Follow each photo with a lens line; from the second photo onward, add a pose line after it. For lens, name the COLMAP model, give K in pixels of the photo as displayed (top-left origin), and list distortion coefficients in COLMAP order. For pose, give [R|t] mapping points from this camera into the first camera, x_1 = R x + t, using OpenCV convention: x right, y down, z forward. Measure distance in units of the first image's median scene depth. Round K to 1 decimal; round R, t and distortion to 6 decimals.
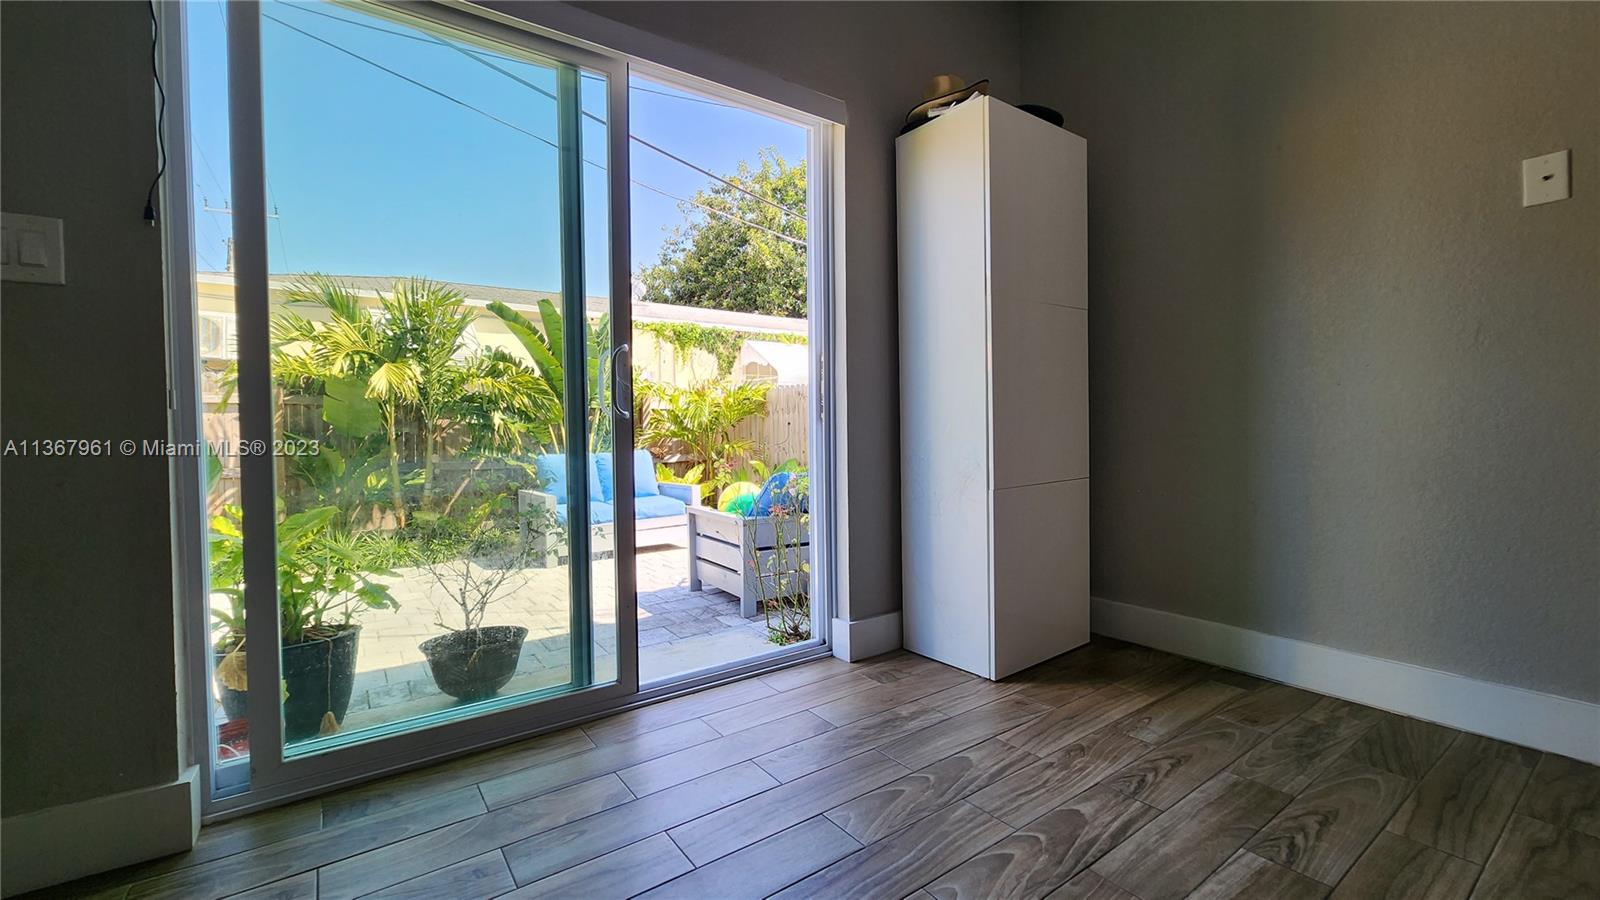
lens RADIAL K [[655.2, 0, 808.2], [0, 655.2, 453.2], [0, 0, 1]] dist [-0.002796, -0.000248]
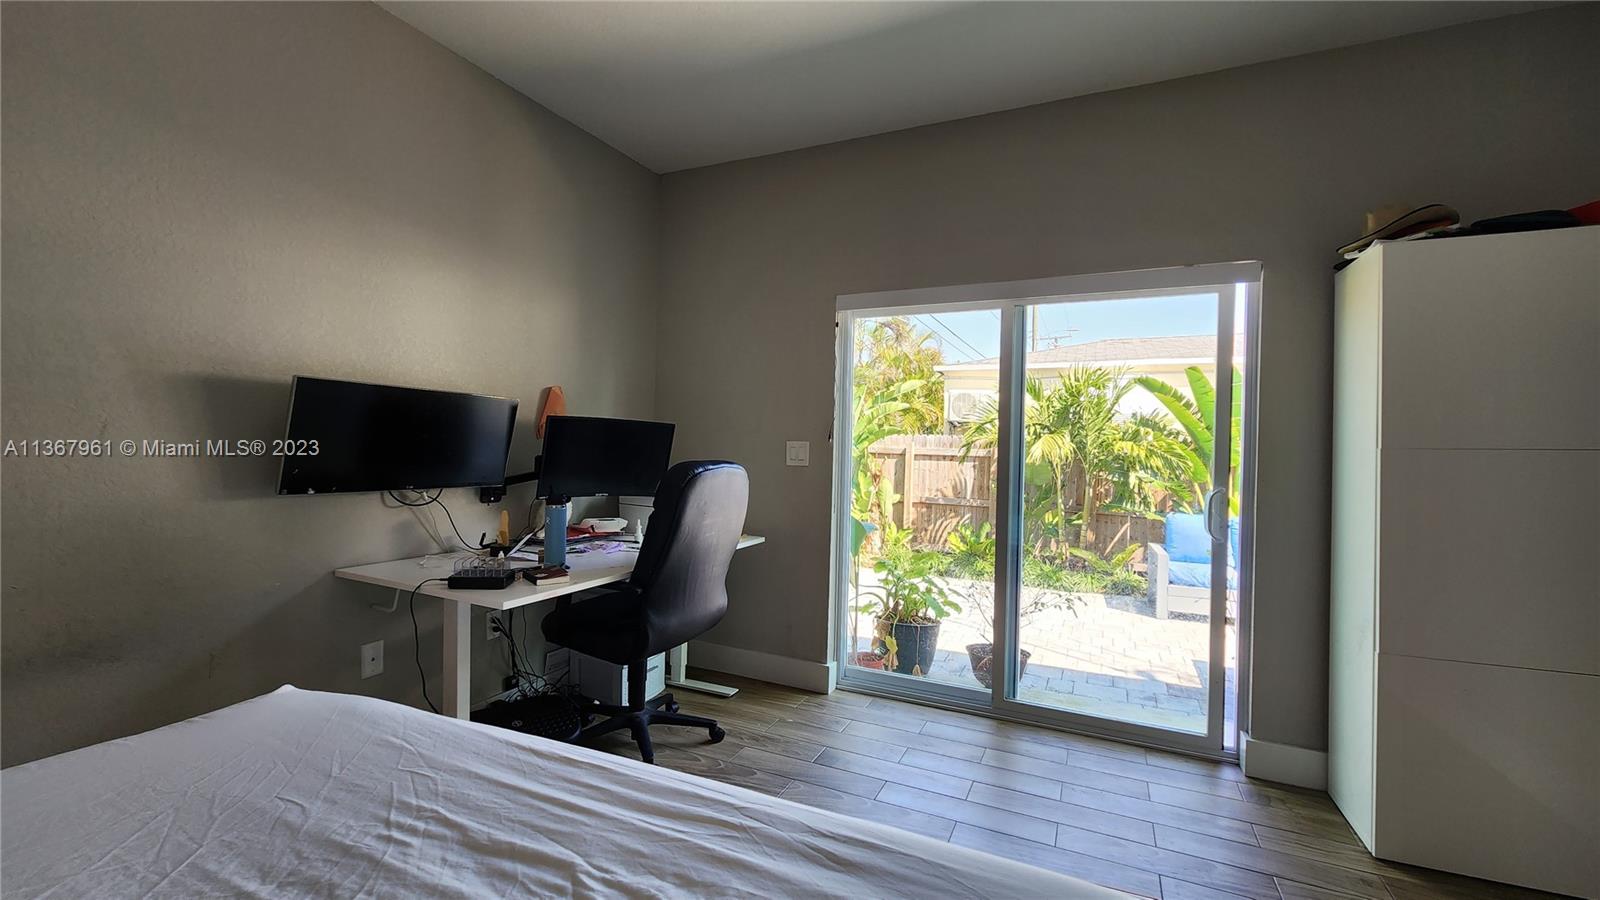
lens RADIAL K [[655.2, 0, 804.8], [0, 655.2, 447.2], [0, 0, 1]] dist [-0.002796, -0.000248]
pose [[0.490125, 0.026501, -0.871249, 0.240788], [-0.065184, 0.997853, -0.006318, -0.062116], [0.869211, 0.059888, 0.490801, -0.069250]]
